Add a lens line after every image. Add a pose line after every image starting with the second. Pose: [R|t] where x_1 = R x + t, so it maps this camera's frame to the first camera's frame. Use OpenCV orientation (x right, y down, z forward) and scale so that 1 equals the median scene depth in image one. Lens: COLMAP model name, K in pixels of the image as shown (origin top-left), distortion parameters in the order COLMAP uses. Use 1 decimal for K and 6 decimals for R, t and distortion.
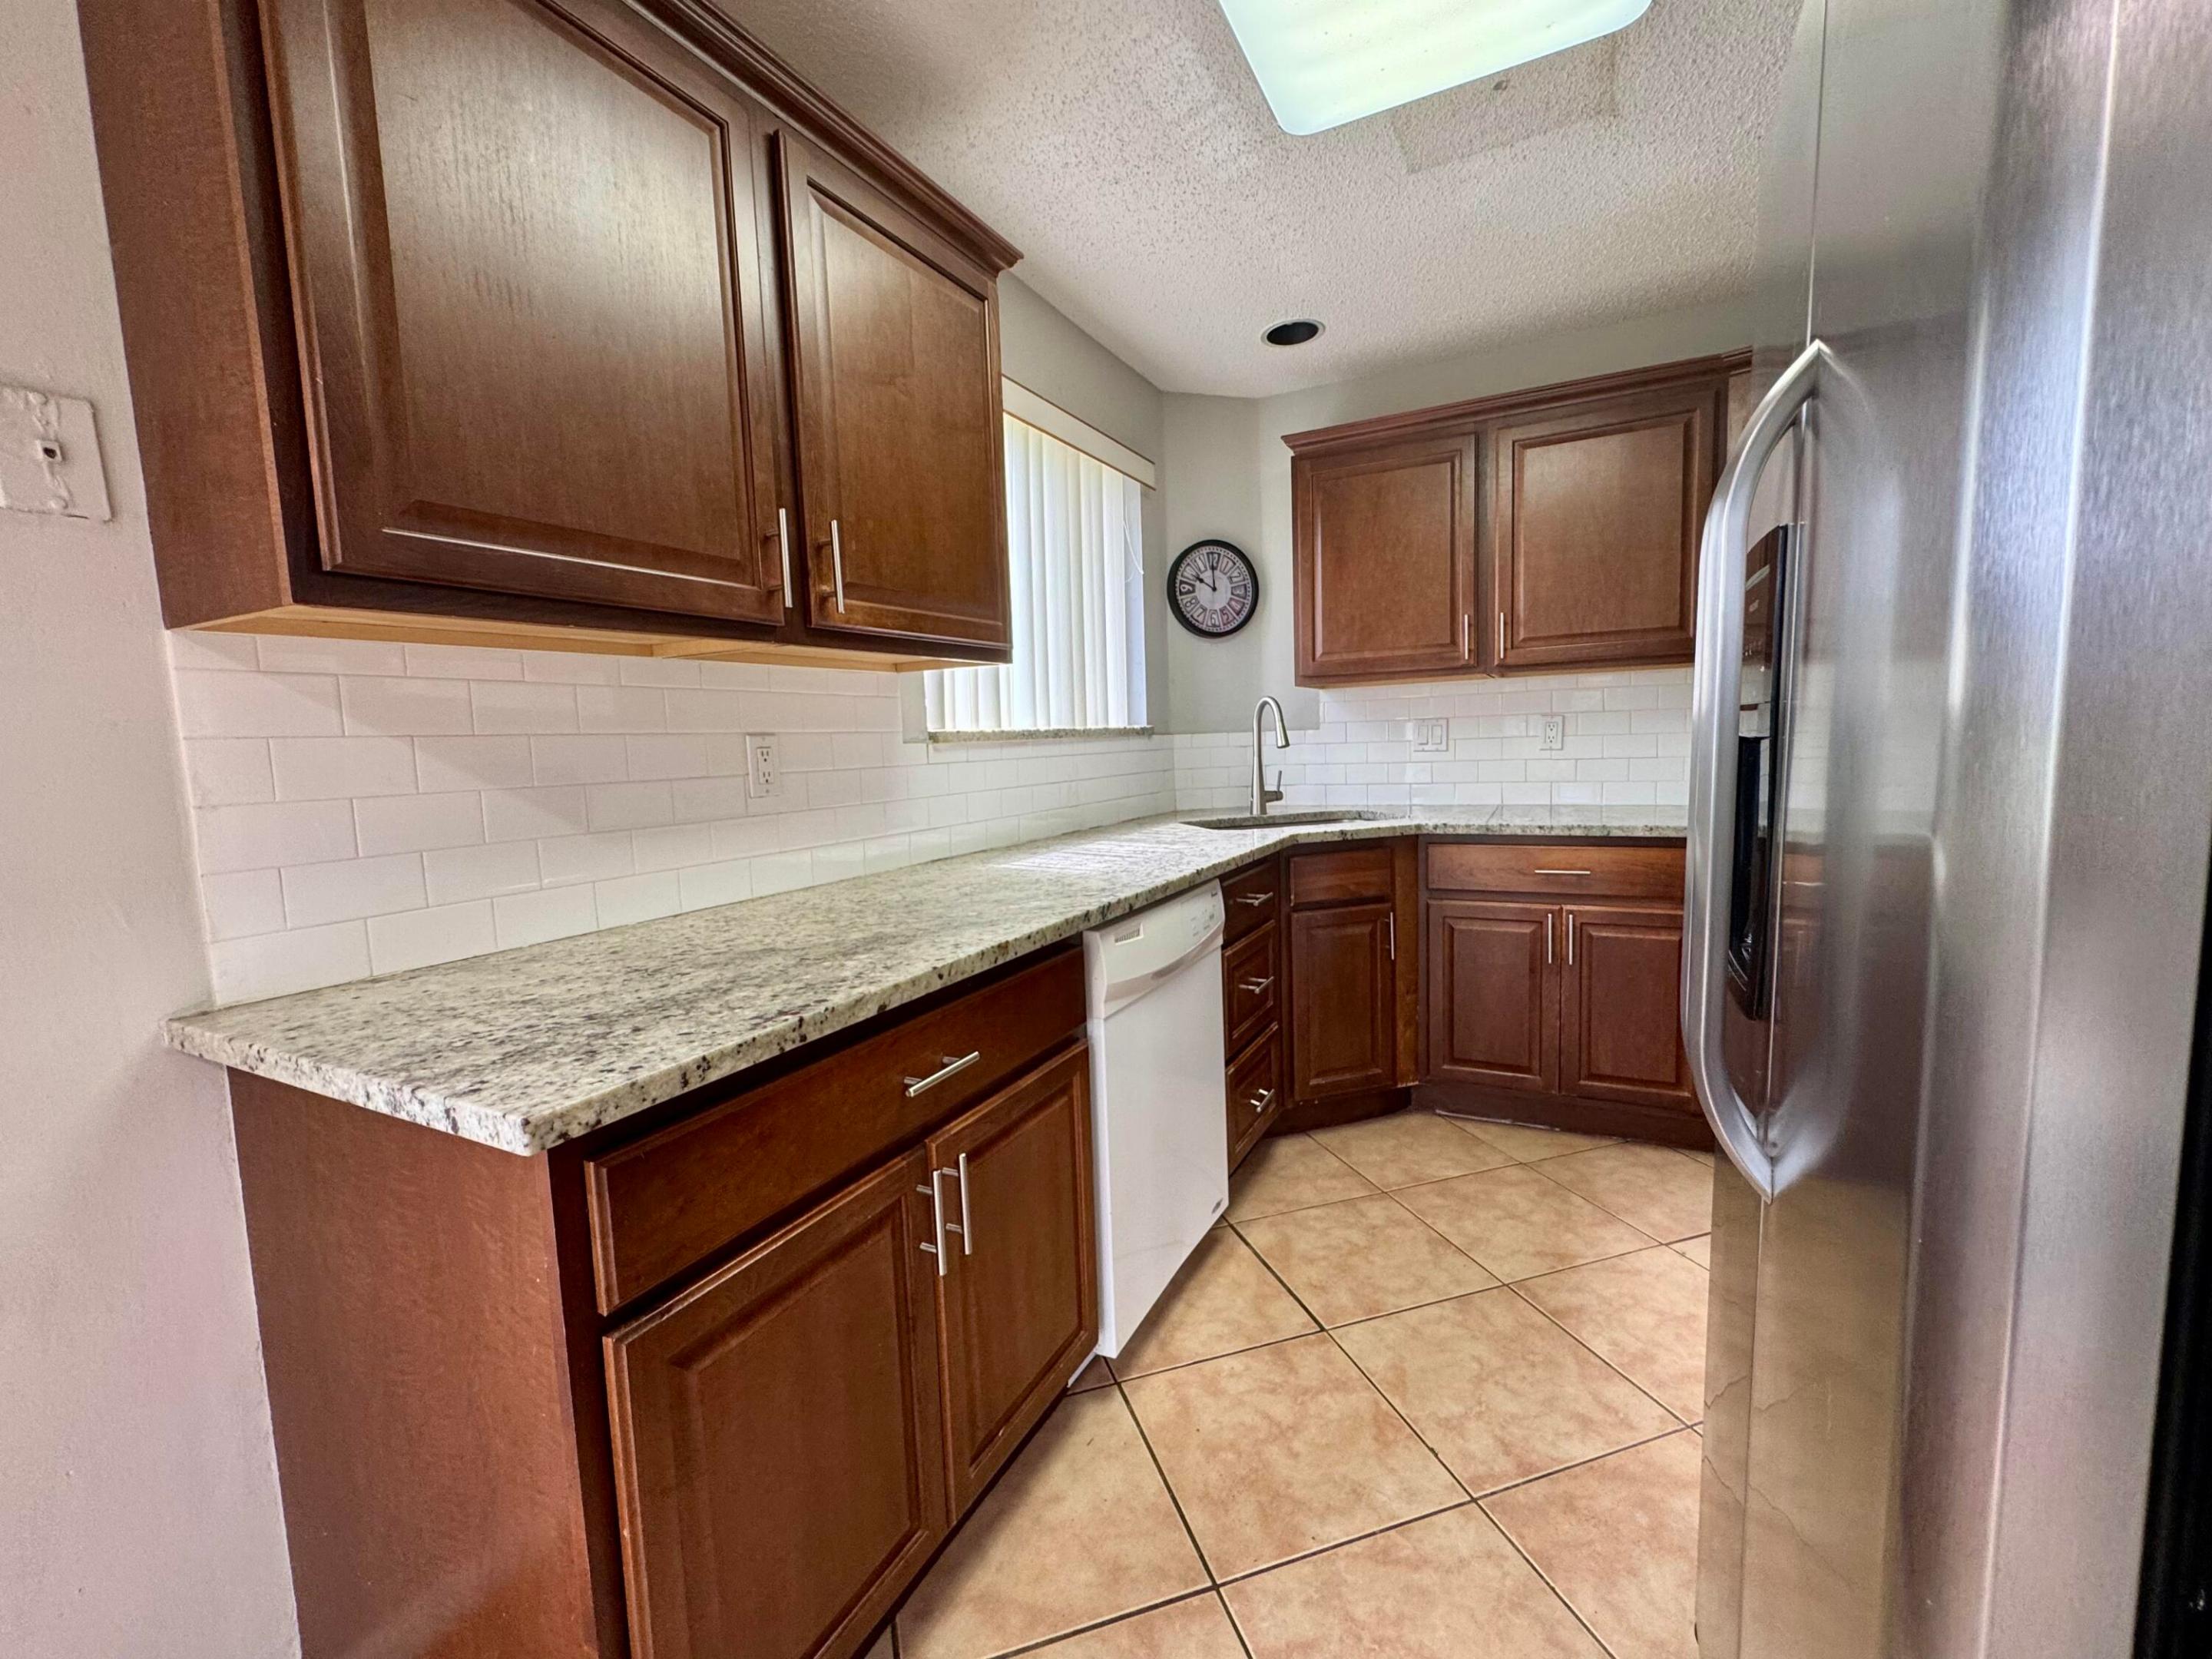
lens RADIAL K [[907.4, 0, 1163.4], [0, 907.4, 826.8], [0, 0, 1]] dist [0.002295, -0.000316]
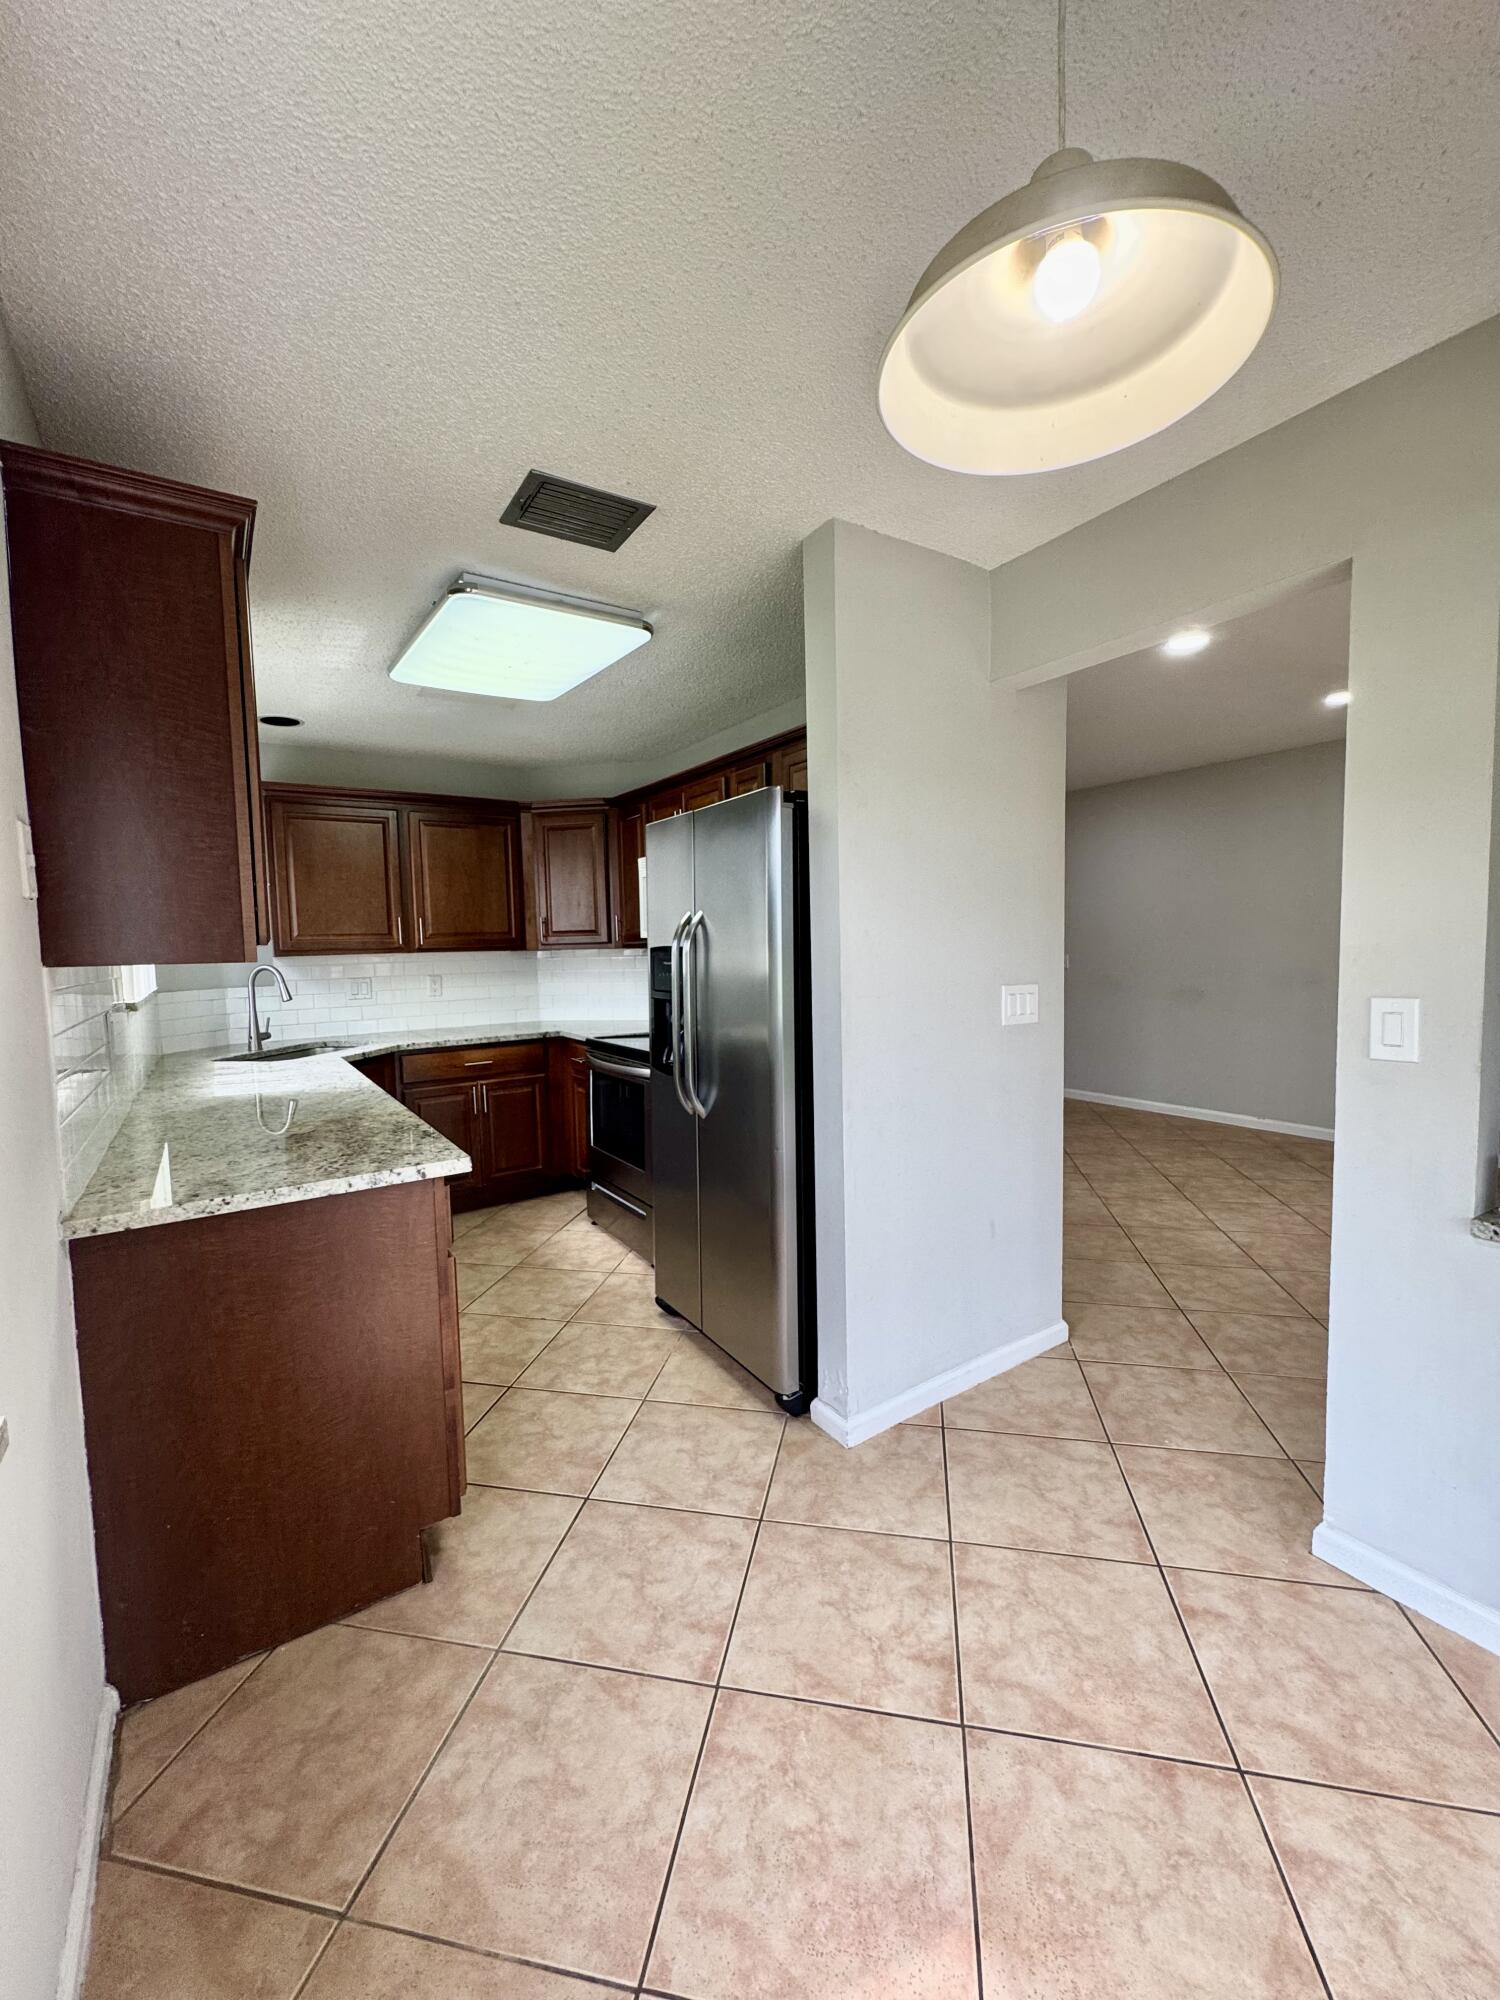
lens RADIAL K [[812.6, 0, 720.6], [0, 812.6, 993.6], [0, 0, 1]] dist [-0.001997, 0.000905]
pose [[0.520423, -0.029902, 0.853385, -0.828184], [0.086043, 0.996137, -0.017568, -0.024172], [-0.849563, 0.082571, 0.520985, -0.340416]]
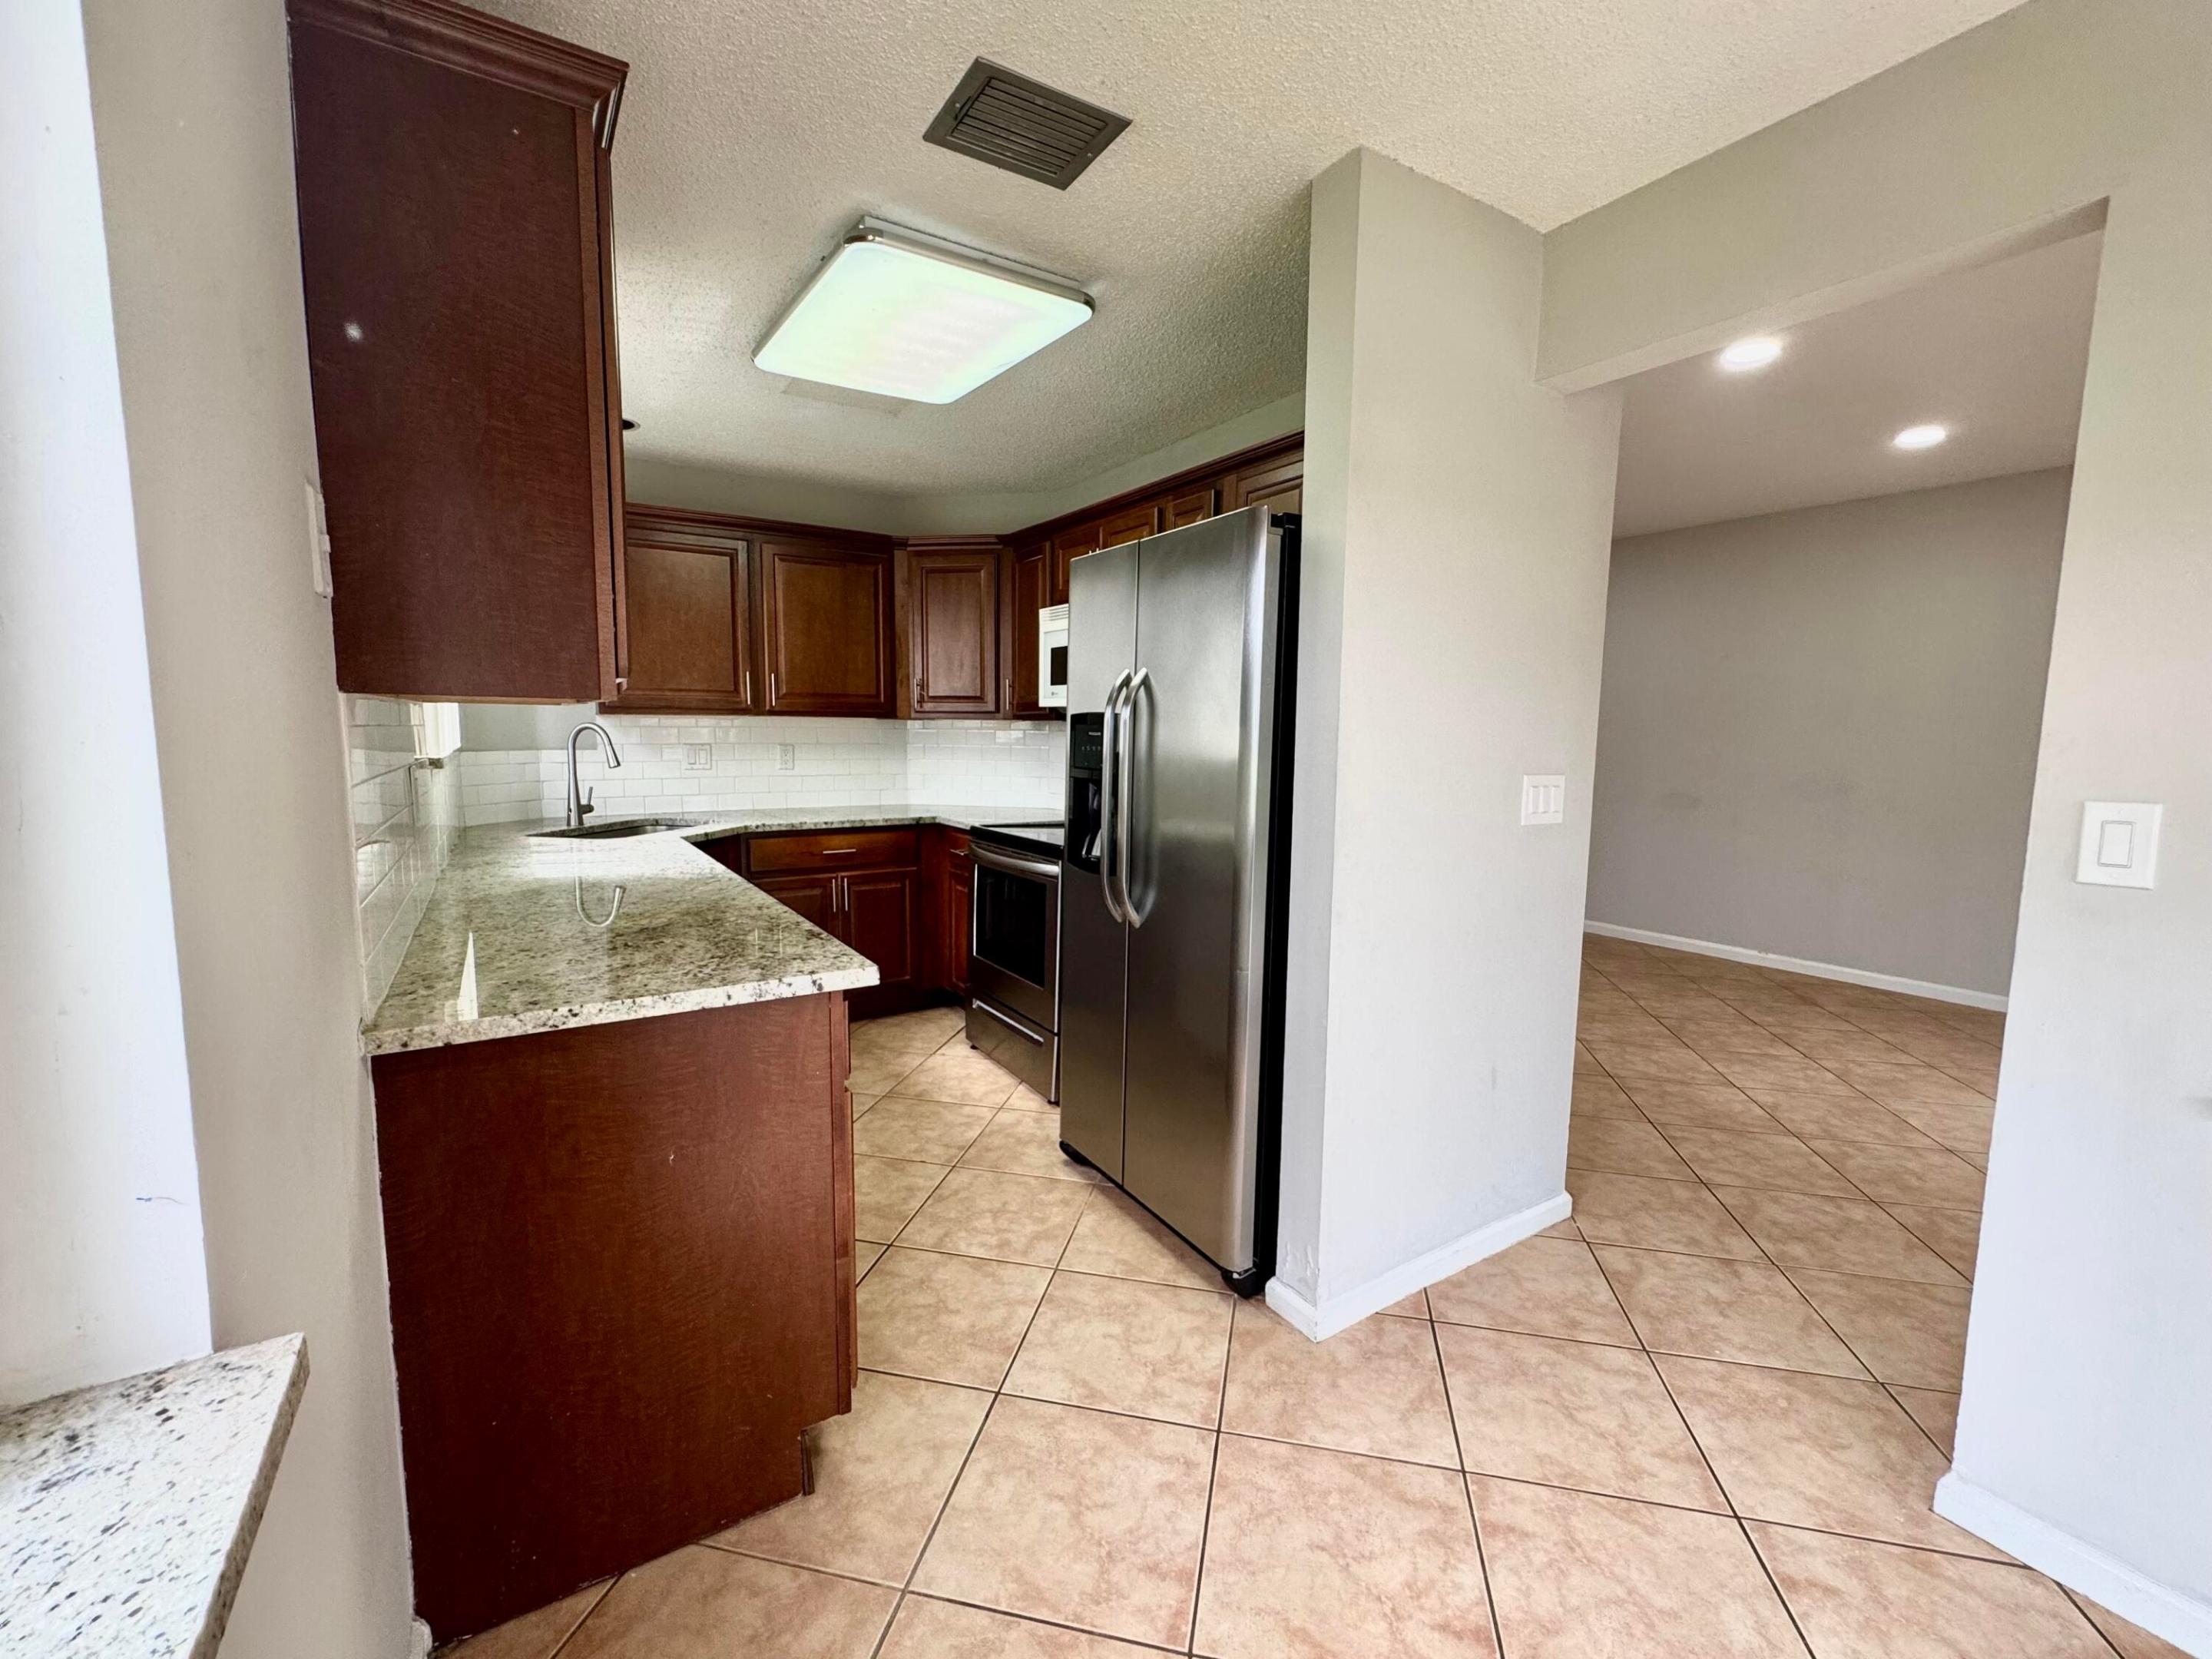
lens RADIAL K [[929.1, 0, 1063.8], [0, 929.1, 825.1], [0, 0, 1]] dist [0.000533, 0.000177]
pose [[0.535950, -0.047272, 0.842925, -0.792793], [0.050746, 0.998430, 0.023728, -0.015627], [-0.842723, 0.030059, 0.537507, -0.194941]]
